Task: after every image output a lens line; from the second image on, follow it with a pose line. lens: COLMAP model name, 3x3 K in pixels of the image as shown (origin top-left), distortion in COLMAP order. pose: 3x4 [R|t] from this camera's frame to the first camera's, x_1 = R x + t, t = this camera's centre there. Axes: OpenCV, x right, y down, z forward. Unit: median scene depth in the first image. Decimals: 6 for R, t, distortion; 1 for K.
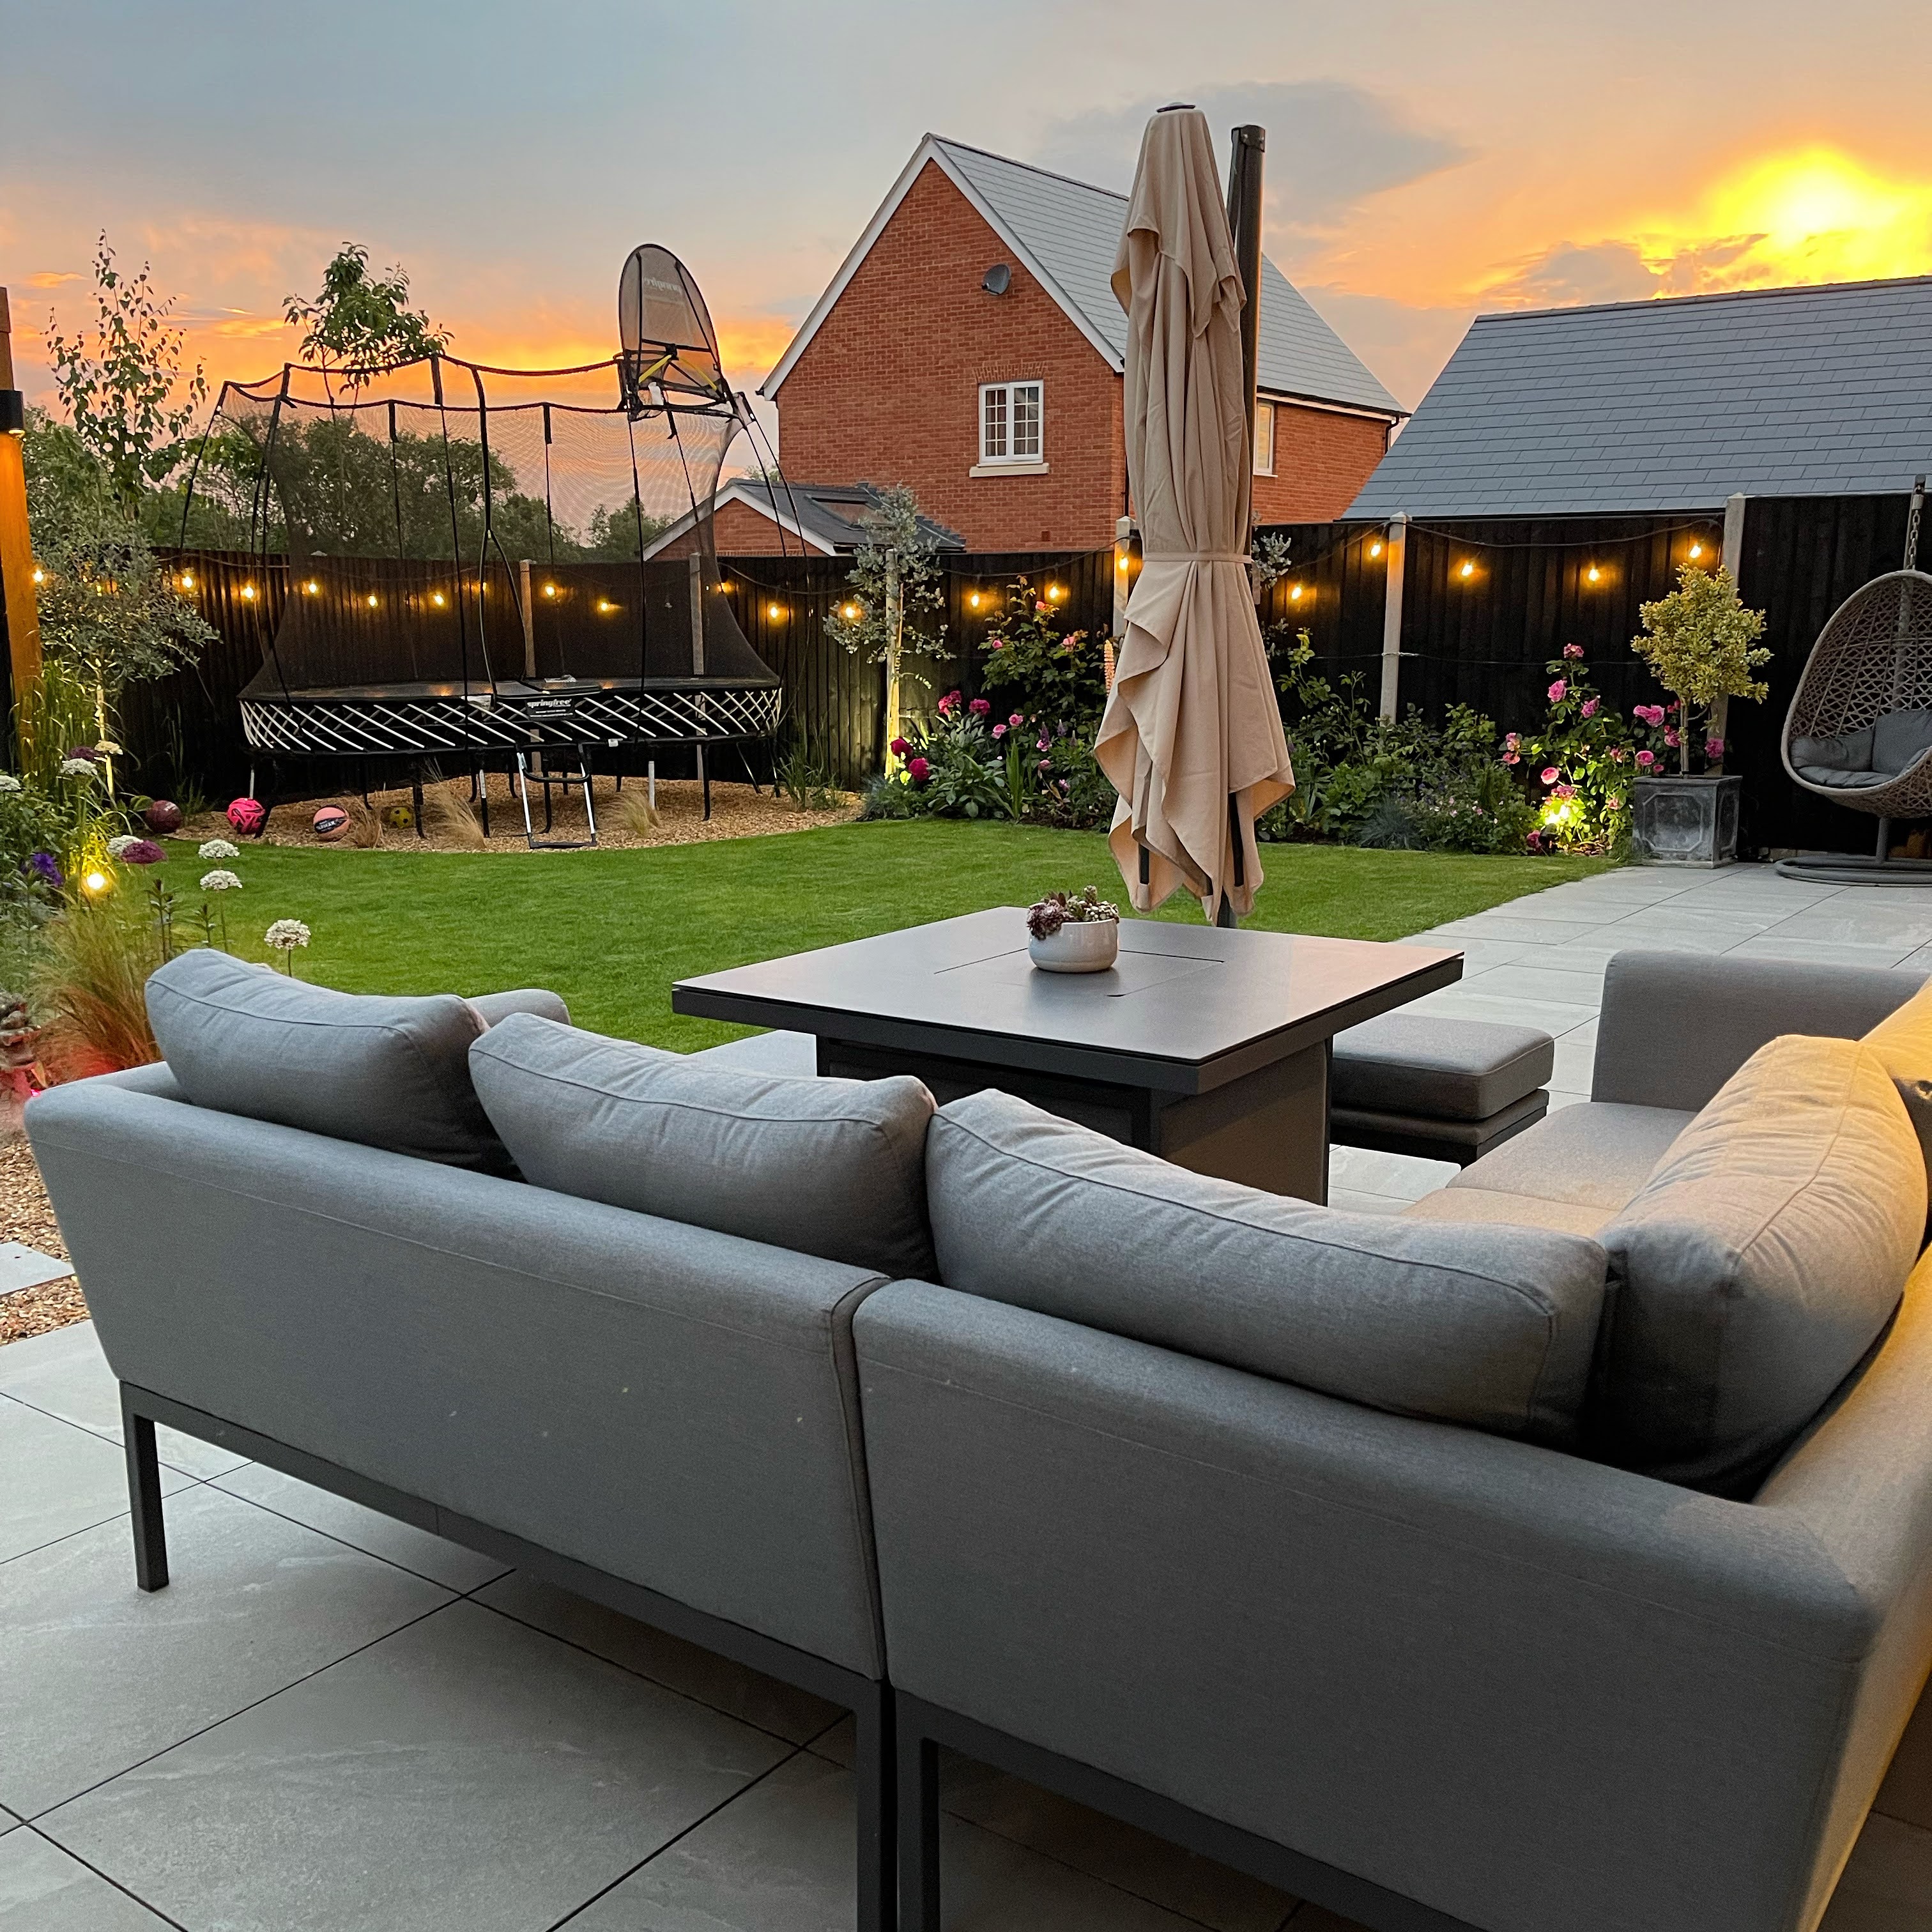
lens RADIAL K [[1920.7, 0, 1005.5], [0, 1920.7, 968.8], [0, 0, 1]] dist [0.020584, -0.018436]
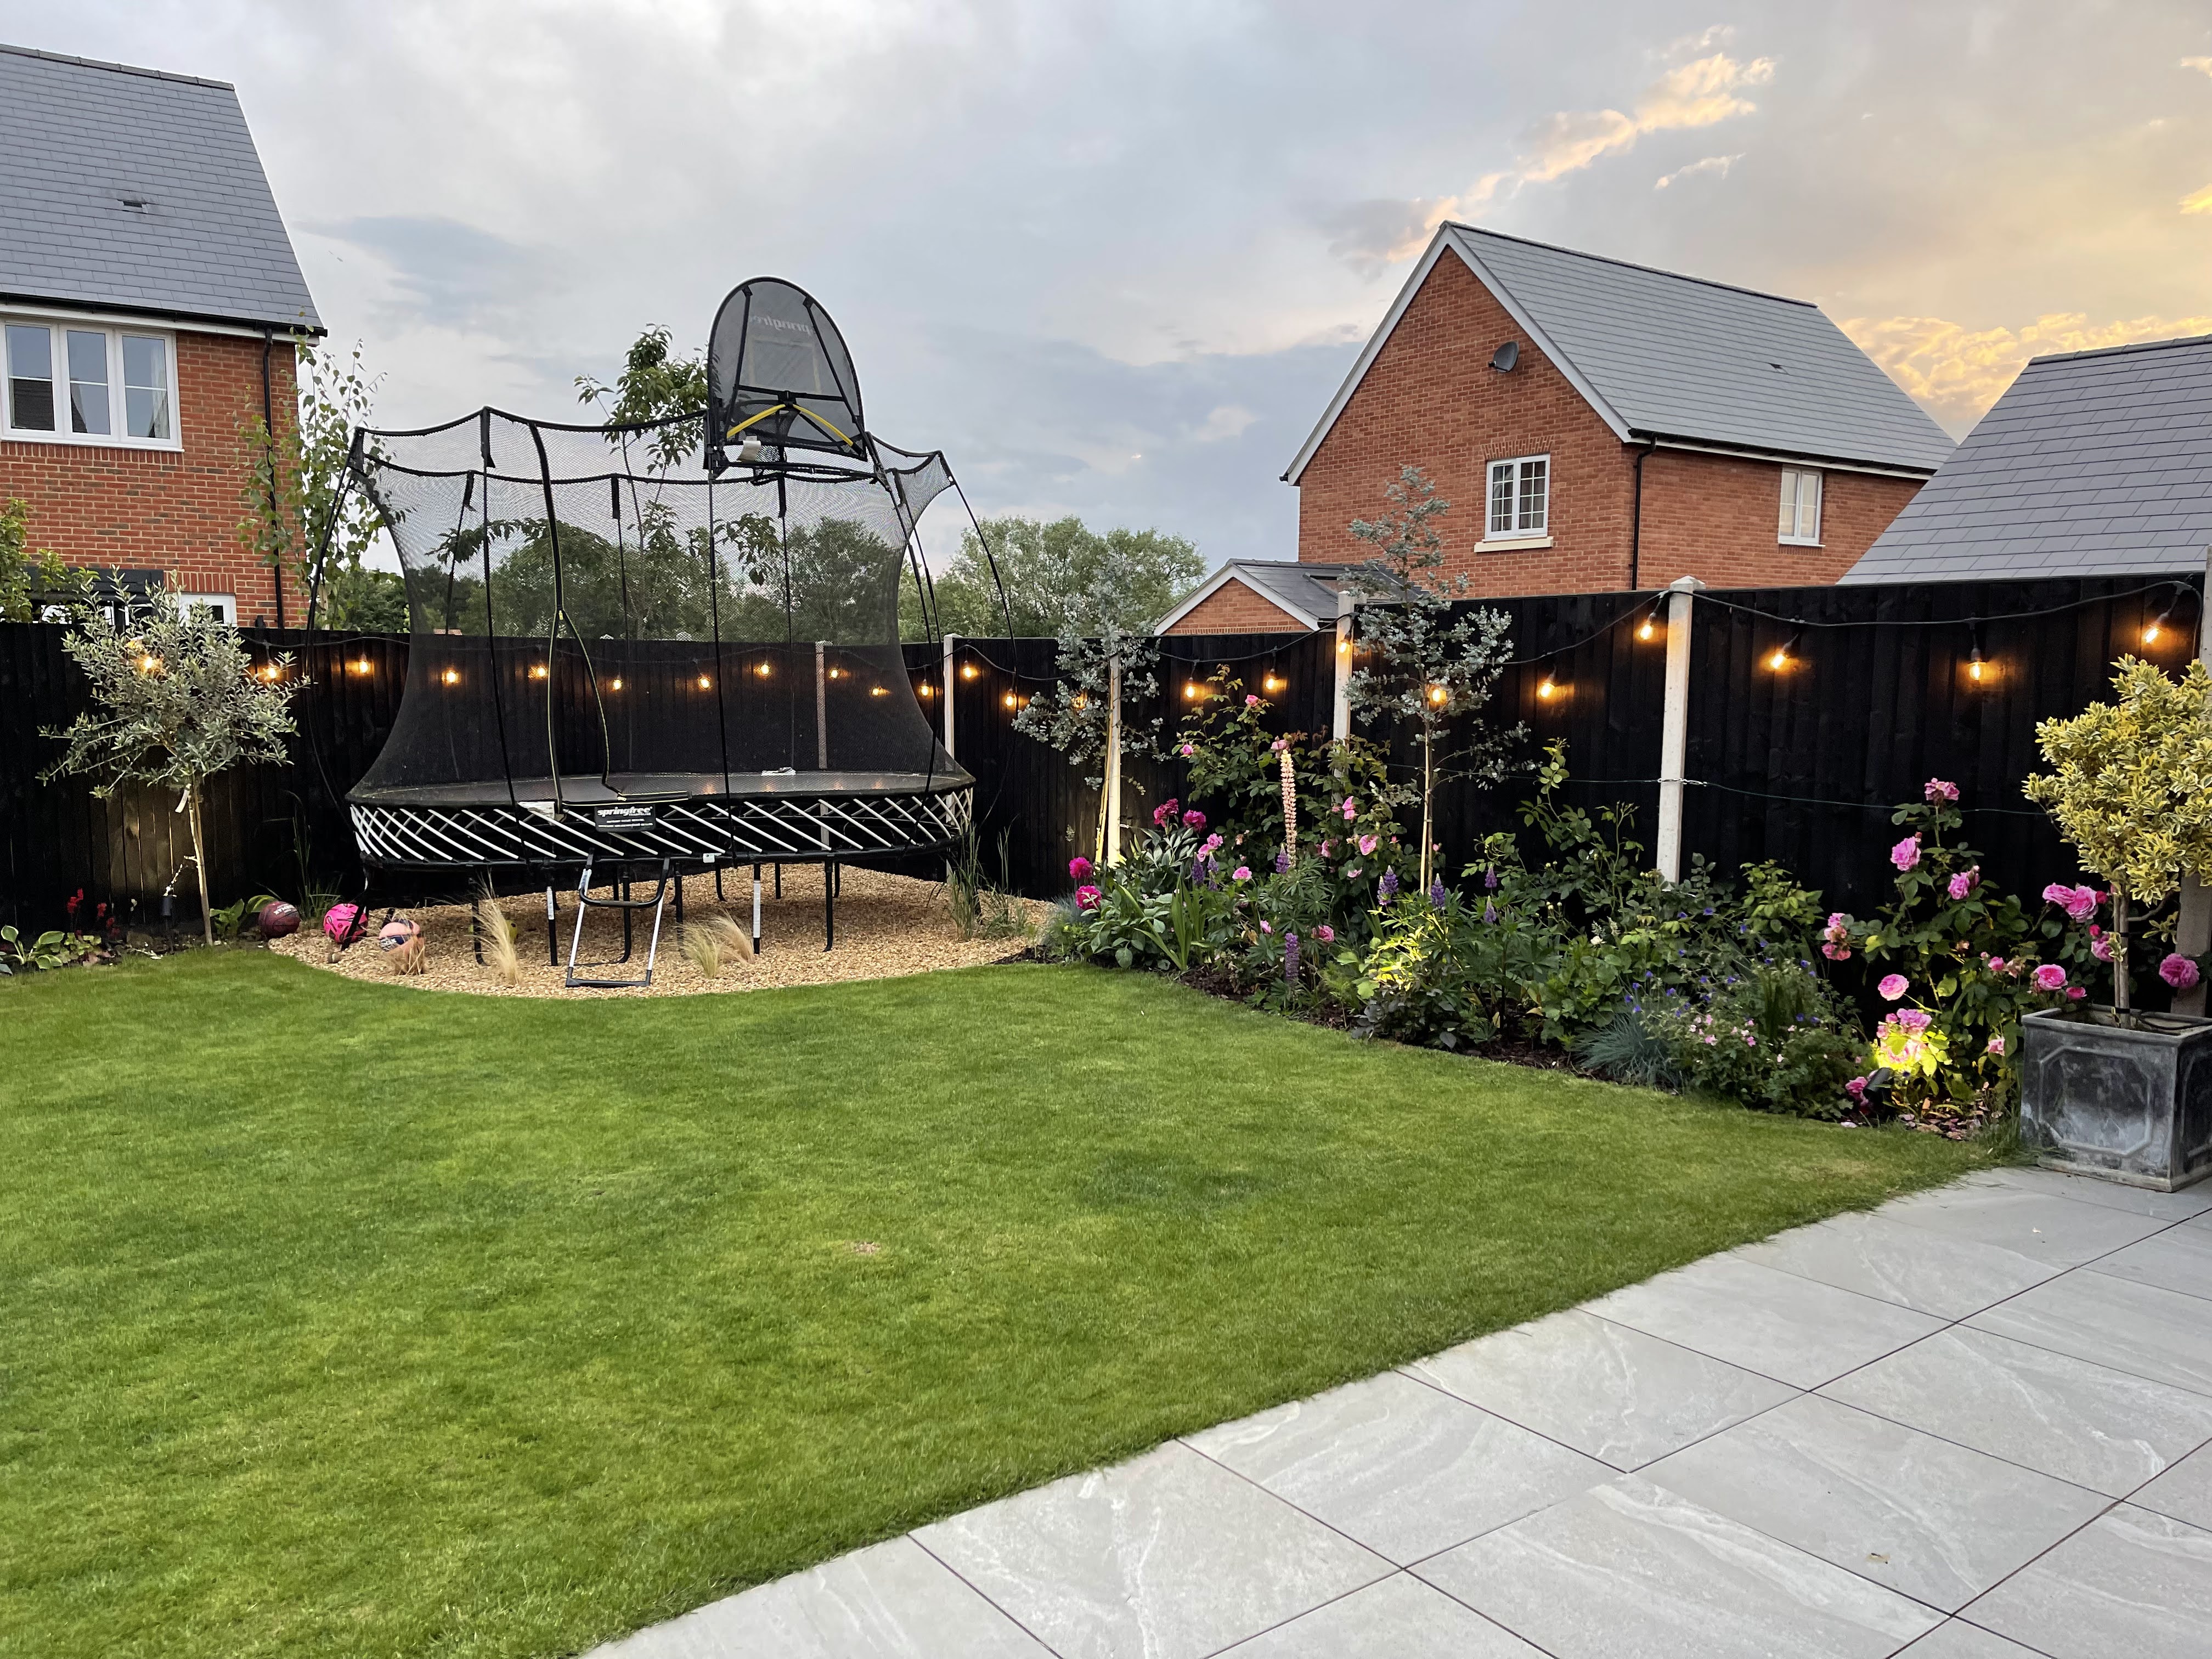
lens RADIAL K [[1641.8, 0, 1106.0], [0, 1641.8, 829.5], [0, 0, 1]] dist [0.051652, -0.048160]
pose [[0.949267, 0.035449, -0.312468, 0.189691], [-0.063084, 0.994894, -0.078778, -0.085419], [0.308080, 0.094493, 0.946656, 0.374565]]
